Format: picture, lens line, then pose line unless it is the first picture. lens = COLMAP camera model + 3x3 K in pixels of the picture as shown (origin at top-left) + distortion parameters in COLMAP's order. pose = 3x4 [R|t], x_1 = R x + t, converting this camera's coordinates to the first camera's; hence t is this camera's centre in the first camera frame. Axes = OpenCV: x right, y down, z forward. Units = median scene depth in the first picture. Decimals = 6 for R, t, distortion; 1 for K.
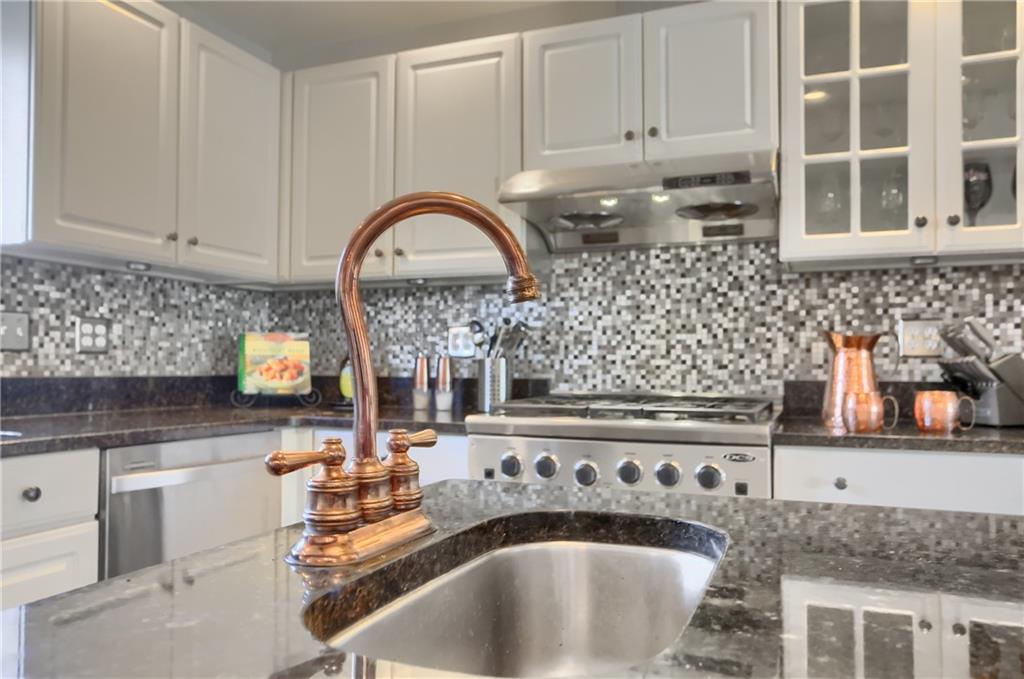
lens RADIAL K [[778.5, 0, 523.6], [0, 778.5, 343.9], [0, 0, 1]] dist [-0.014071, 0.000489]
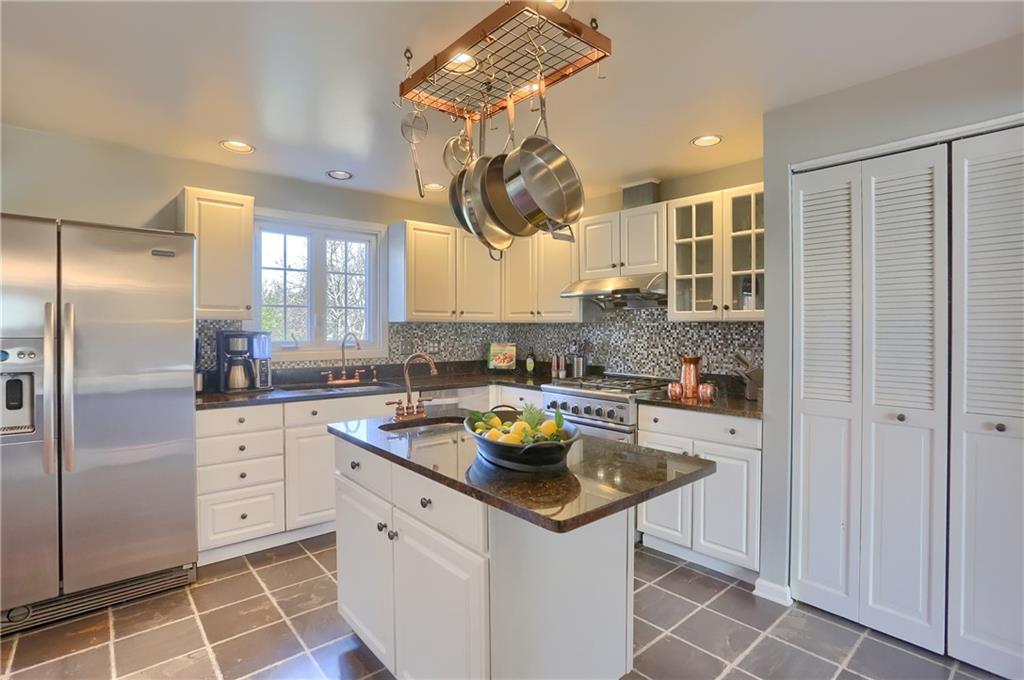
lens RADIAL K [[530.1, 0, 514.5], [0, 530.1, 323.9], [0, 0, 1]] dist [-0.055347, 0.000867]
pose [[0.878258, -0.010189, -0.478078, 0.580327], [0.021631, 0.999596, 0.018434, -0.119773], [0.477697, -0.026531, 0.878124, -0.490191]]
